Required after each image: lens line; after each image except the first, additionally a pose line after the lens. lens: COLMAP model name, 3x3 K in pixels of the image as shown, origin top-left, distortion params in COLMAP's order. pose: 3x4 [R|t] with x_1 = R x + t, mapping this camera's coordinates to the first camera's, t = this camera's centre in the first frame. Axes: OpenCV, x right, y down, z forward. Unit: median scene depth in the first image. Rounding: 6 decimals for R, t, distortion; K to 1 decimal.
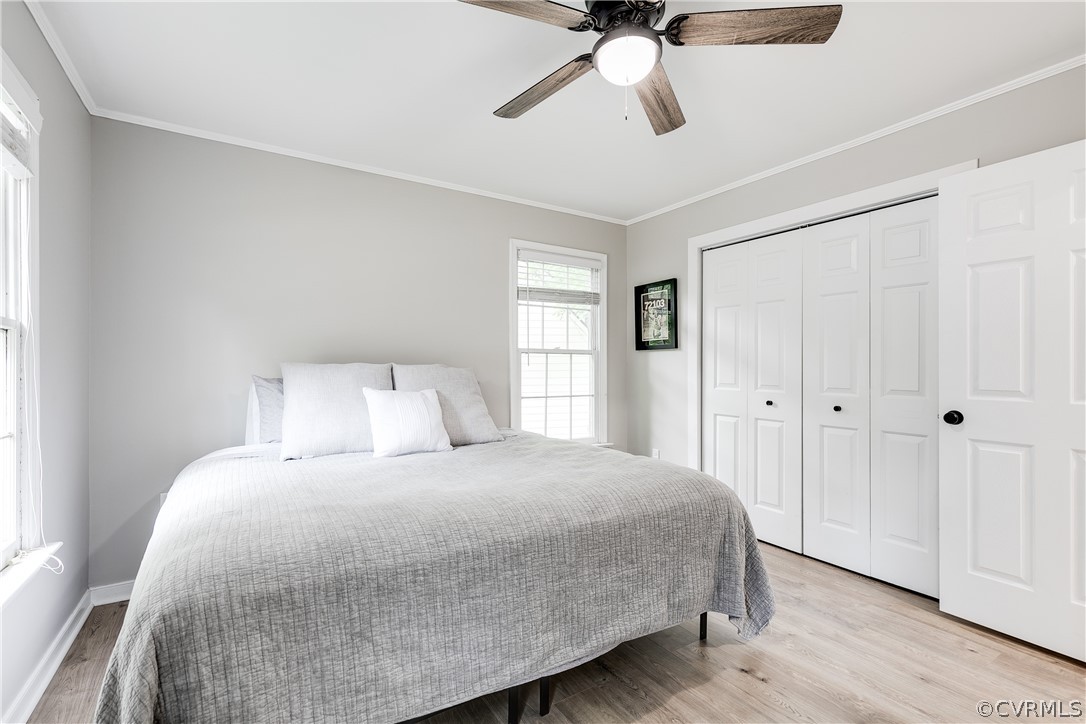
lens RADIAL K [[501.7, 0, 543.0], [0, 501.7, 362.0], [0, 0, 1]] dist [0.000497, 0.000006]
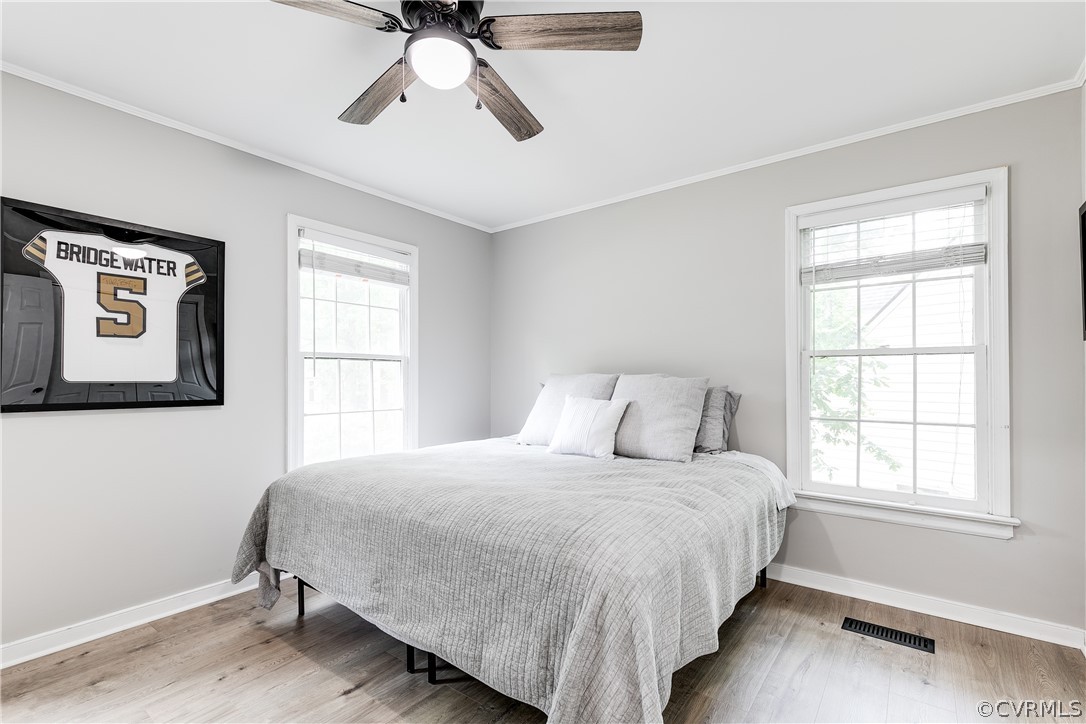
lens RADIAL K [[492.8, 0, 522.6], [0, 492.8, 372.4], [0, 0, 1]] dist [0.000355, -0.000131]
pose [[0.329023, -0.009949, -0.944269, 0.487539], [0.011241, 0.999915, -0.006618, 0.004498], [0.944255, -0.008437, 0.329107, 0.360678]]
